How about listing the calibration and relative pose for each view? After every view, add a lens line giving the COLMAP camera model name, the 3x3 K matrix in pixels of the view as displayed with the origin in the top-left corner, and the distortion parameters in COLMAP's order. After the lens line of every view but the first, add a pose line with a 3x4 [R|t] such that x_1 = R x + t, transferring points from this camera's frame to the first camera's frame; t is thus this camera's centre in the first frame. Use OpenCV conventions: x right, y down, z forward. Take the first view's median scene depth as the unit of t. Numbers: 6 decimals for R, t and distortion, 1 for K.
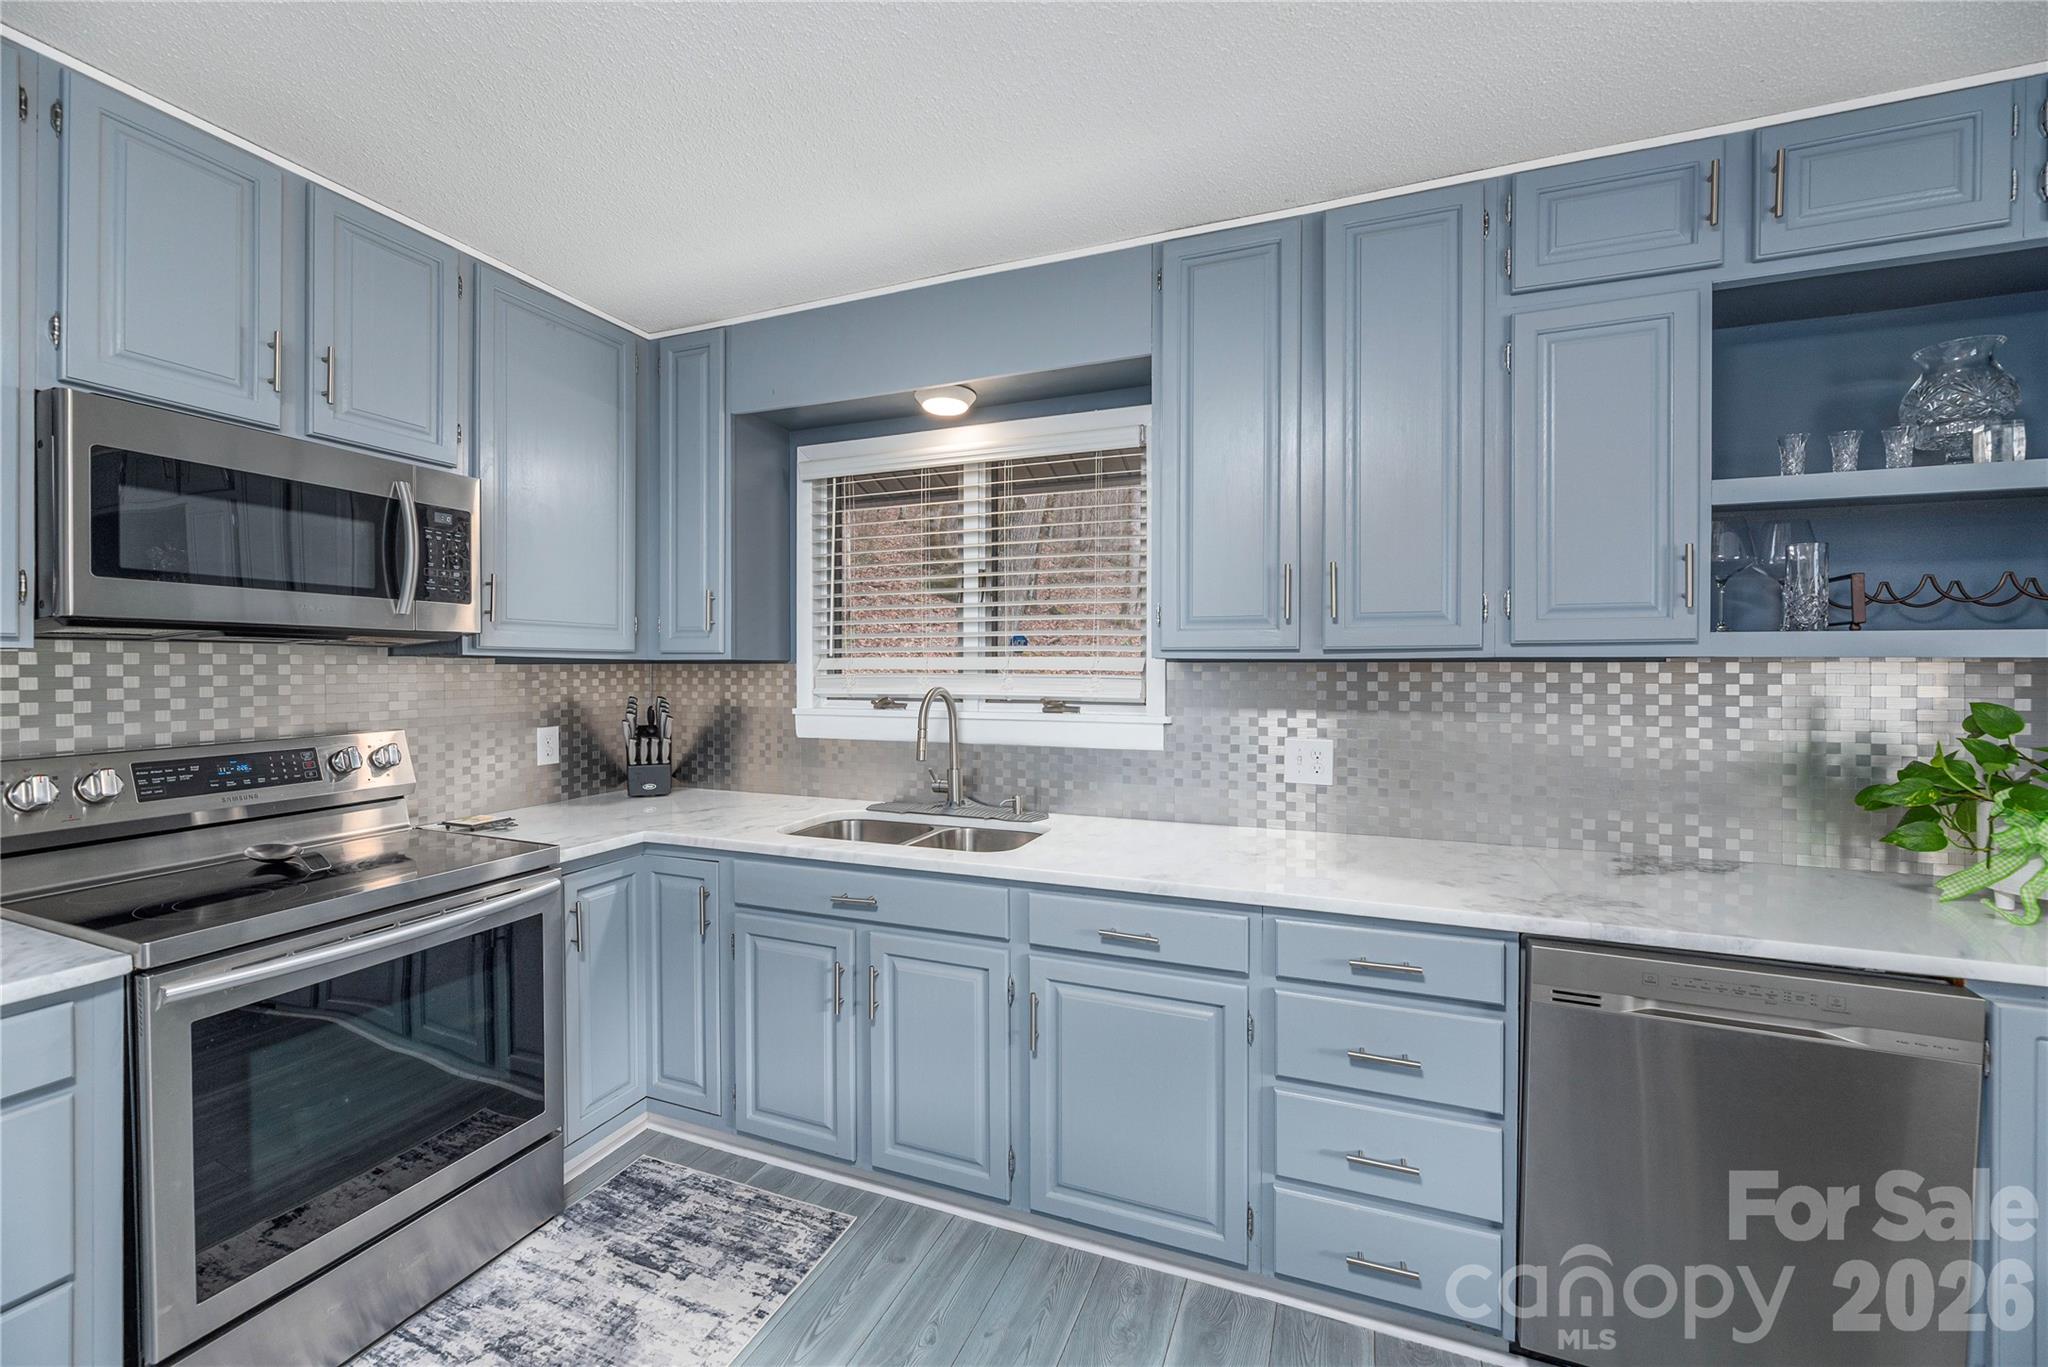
lens RADIAL K [[829.7, 0, 1022.7], [0, 829.7, 673.3], [0, 0, 1]] dist [-0.000526, -0.000365]
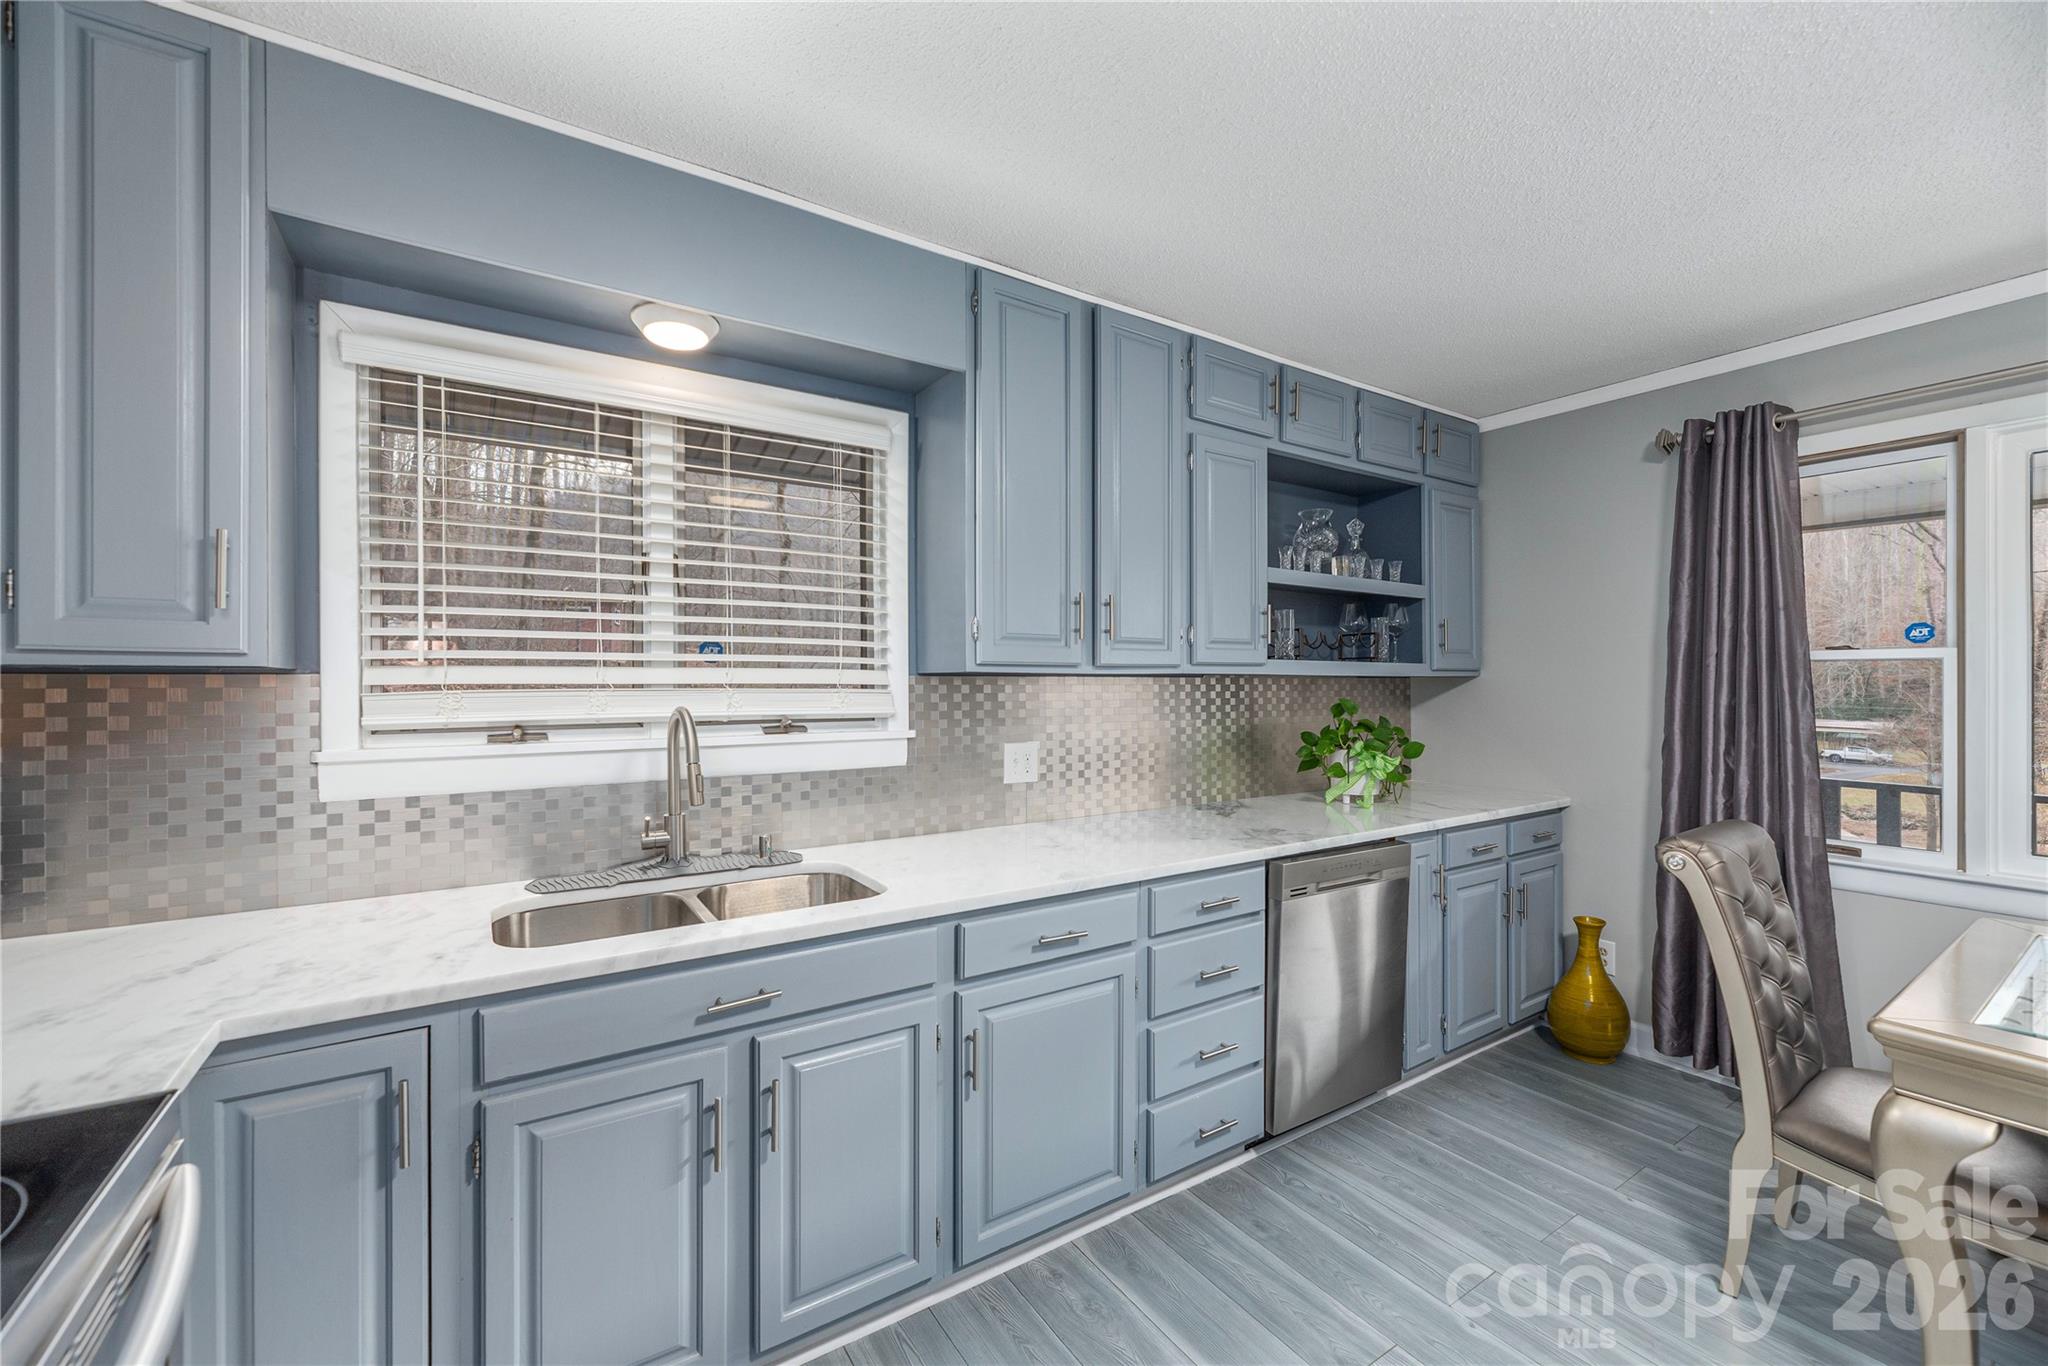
lens RADIAL K [[829.7, 0, 1028.9], [0, 829.7, 682.8], [0, 0, 1]] dist [-0.000526, -0.000365]
pose [[0.565907, -0.001096, 0.824469, -0.645284], [0.006460, 0.999974, -0.003105, -0.001060], [-0.824444, 0.007084, 0.565899, 0.372668]]
